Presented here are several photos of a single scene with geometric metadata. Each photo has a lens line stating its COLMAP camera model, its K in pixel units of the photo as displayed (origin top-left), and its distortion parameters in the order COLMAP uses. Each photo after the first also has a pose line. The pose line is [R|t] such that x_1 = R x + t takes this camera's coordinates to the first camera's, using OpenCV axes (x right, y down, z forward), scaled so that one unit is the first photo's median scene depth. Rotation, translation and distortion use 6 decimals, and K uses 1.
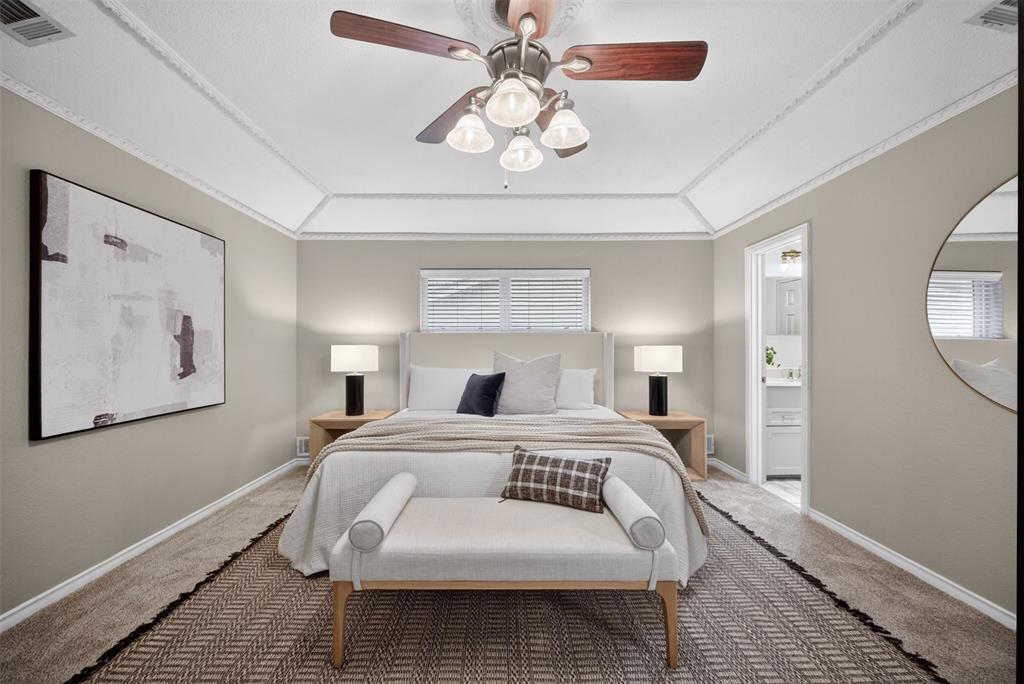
lens RADIAL K [[412.5, 0, 505.4], [0, 412.5, 345.9], [0, 0, 1]] dist [-0.003899, 0.001483]
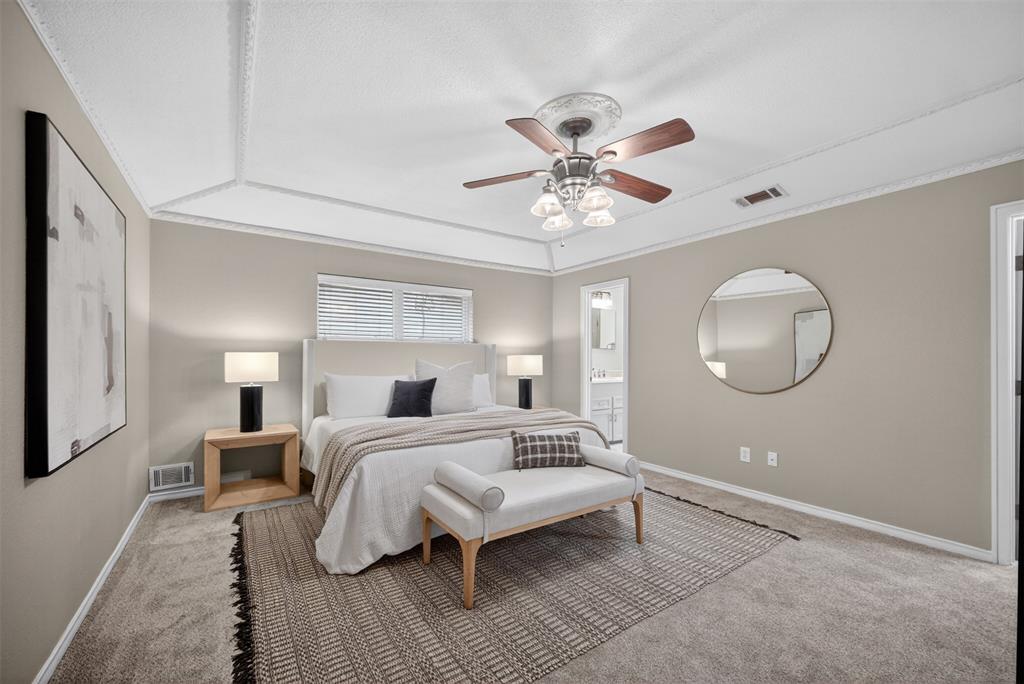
lens RADIAL K [[412.5, 0, 510.4], [0, 412.5, 356.4], [0, 0, 1]] dist [-0.003899, 0.001483]
pose [[0.829566, 0.005510, 0.558382, -0.583931], [-0.007429, 0.999972, 0.001170, 0.003121], [-0.558360, -0.005118, 0.829583, -0.066277]]
